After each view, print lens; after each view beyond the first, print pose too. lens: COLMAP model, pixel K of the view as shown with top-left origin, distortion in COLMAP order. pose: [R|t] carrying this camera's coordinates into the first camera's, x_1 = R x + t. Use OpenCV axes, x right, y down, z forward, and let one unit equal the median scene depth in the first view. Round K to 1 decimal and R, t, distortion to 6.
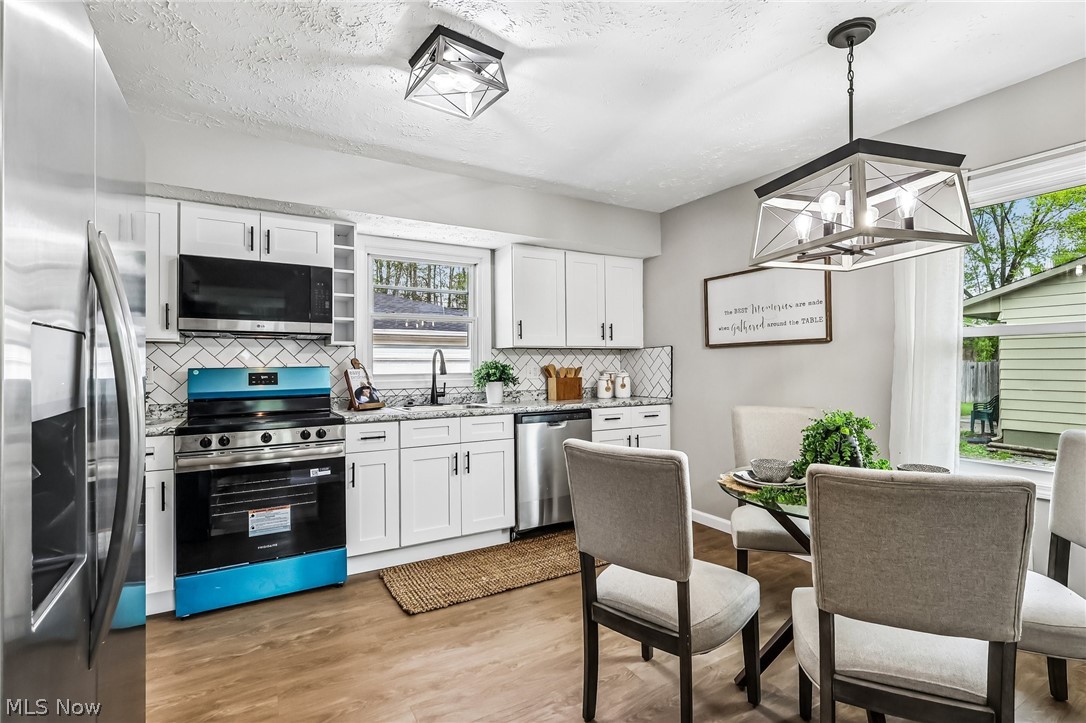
lens RADIAL K [[507.6, 0, 538.1], [0, 507.6, 363.9], [0, 0, 1]] dist [-0.000119, 0.001333]
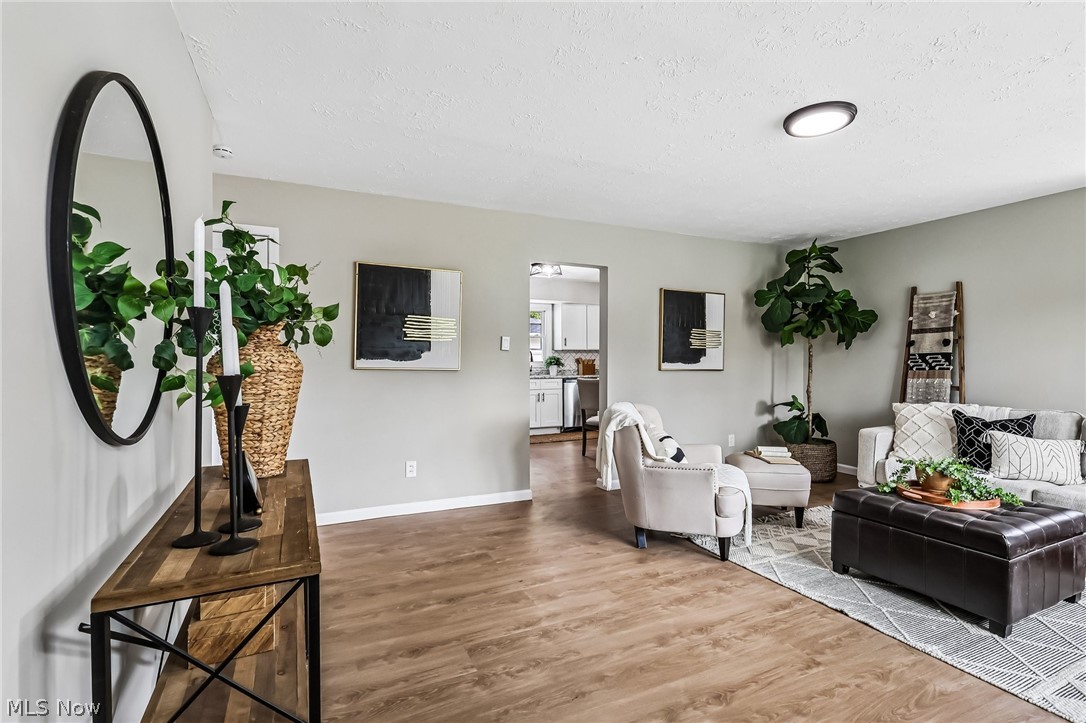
lens RADIAL K [[507.6, 0, 550.6], [0, 507.6, 359.6], [0, 0, 1]] dist [-0.000119, 0.001333]
pose [[0.997456, 0.005620, -0.071057, 0.063396], [-0.005403, 0.999980, 0.003251, 0.003456], [0.071073, -0.002858, 0.997467, -1.317833]]
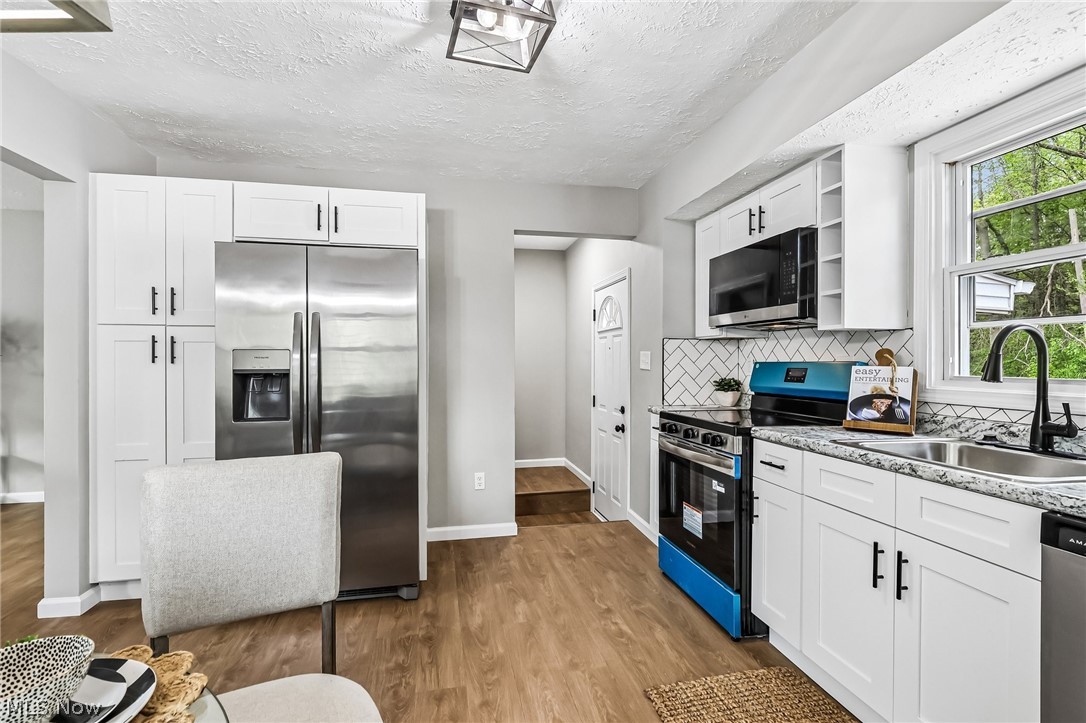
lens RADIAL K [[507.6, 0, 546.8], [0, 507.6, 362.8], [0, 0, 1]] dist [-0.000119, 0.001333]
pose [[-0.316436, 0.008323, -0.948577, 0.354061], [0.003172, 0.999965, 0.007716, 0.000267], [0.948609, -0.000567, -0.316451, 0.771735]]
